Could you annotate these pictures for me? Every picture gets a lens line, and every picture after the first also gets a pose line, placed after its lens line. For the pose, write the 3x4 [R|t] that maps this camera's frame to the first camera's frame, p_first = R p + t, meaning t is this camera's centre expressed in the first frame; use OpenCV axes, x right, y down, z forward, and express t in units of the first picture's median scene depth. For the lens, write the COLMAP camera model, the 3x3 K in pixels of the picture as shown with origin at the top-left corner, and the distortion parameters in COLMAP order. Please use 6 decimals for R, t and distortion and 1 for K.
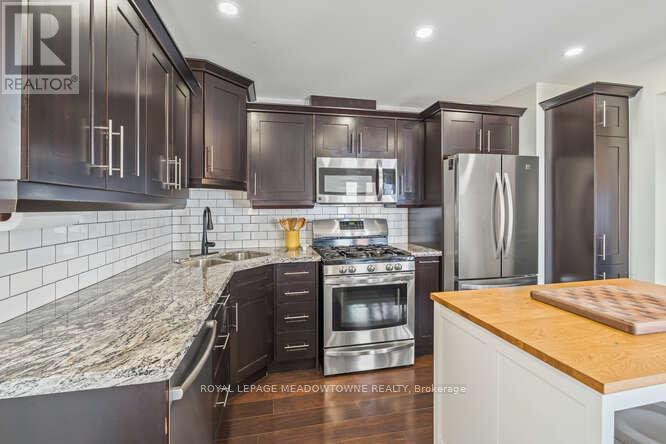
lens RADIAL K [[304.8, 0, 333.8], [0, 304.8, 209.6], [0, 0, 1]] dist [0.007126, -0.002221]
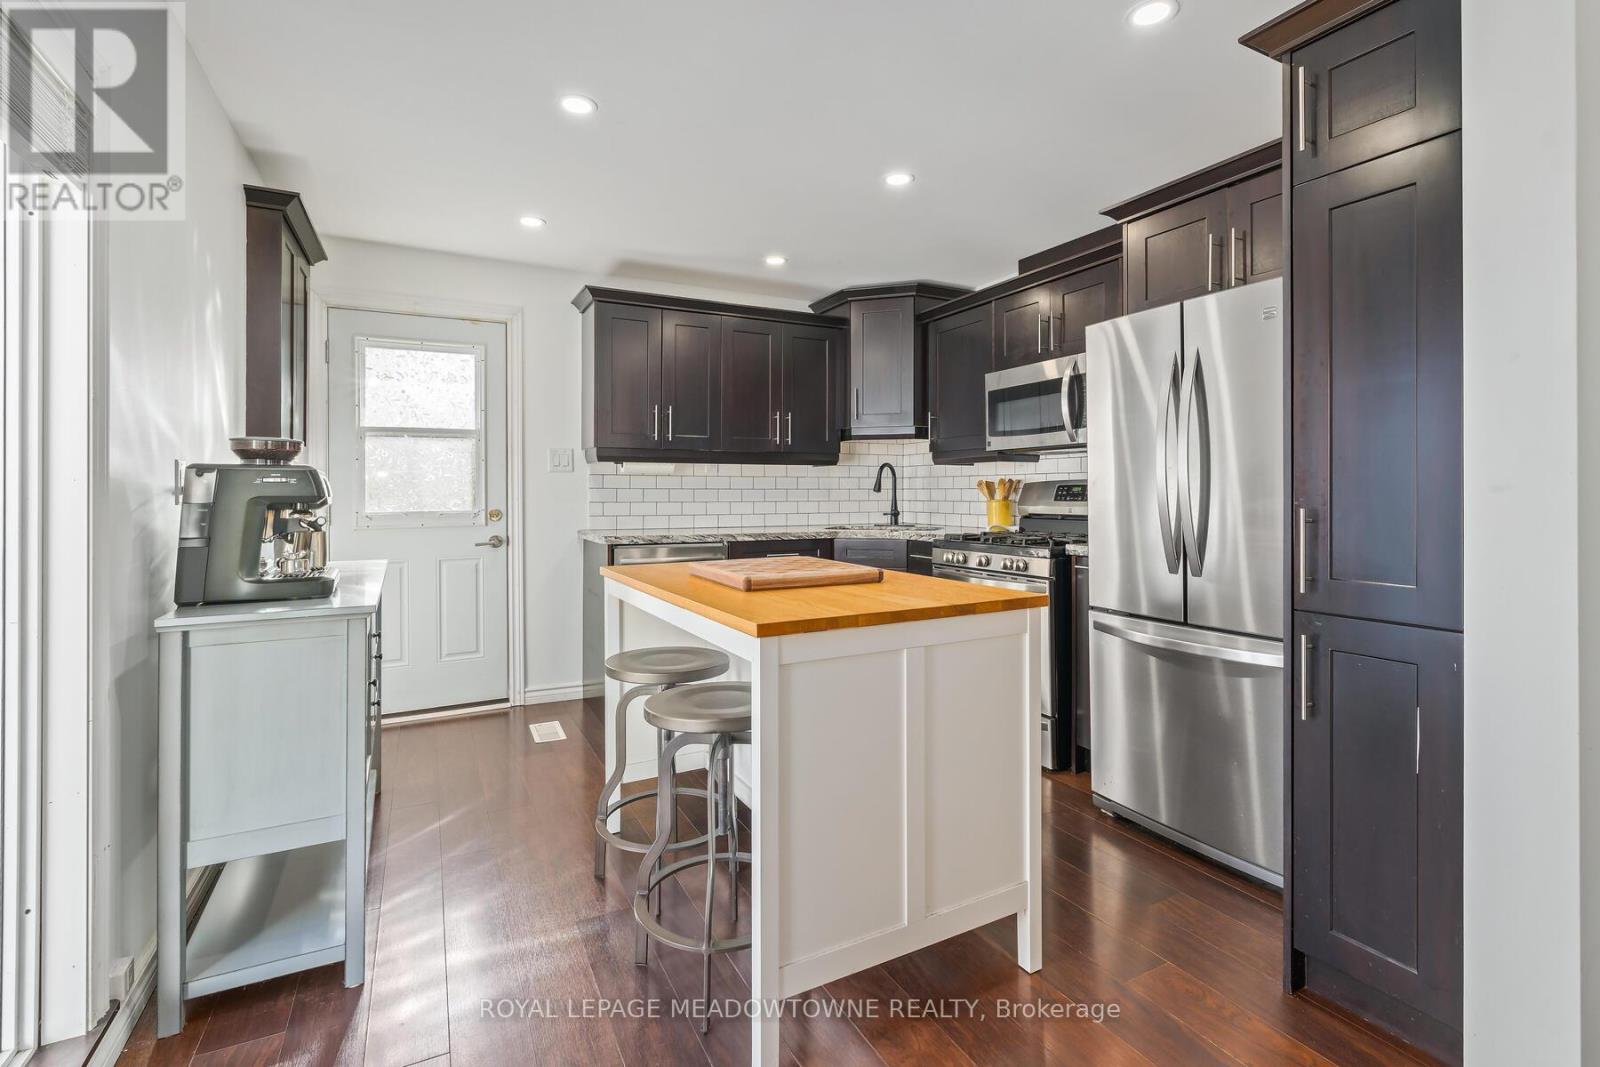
lens RADIAL K [[732.2, 0, 789.1], [0, 732.2, 489.5], [0, 0, 1]] dist [0.007126, -0.002221]
pose [[0.254253, 0.000383, -0.967138, 1.255015], [-0.009214, 0.999955, -0.002027, 0.060079], [0.967094, 0.009427, 0.254245, 0.279419]]
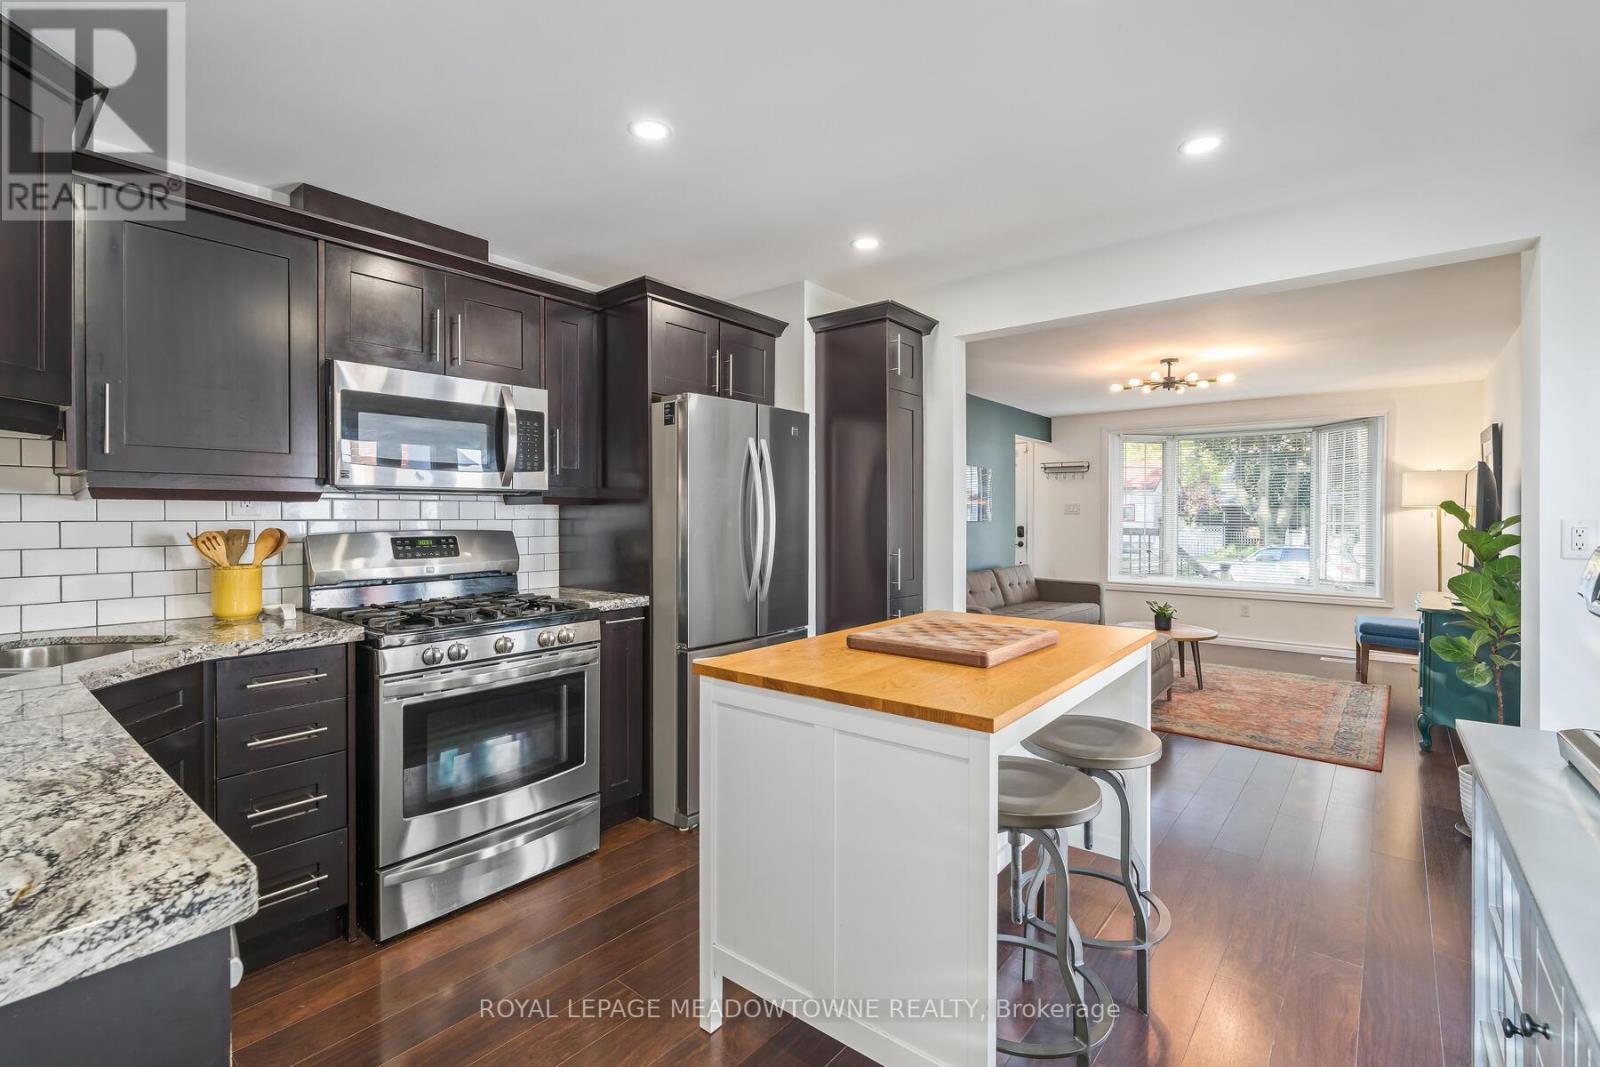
lens RADIAL K [[732.2, 0, 797.6], [0, 732.2, 524.5], [0, 0, 1]] dist [0.007126, -0.002221]
pose [[0.780582, -0.002465, 0.625049, -0.176029], [0.003660, 0.999993, -0.000628, 0.027993], [-0.625043, 0.002778, 0.780585, -0.027558]]
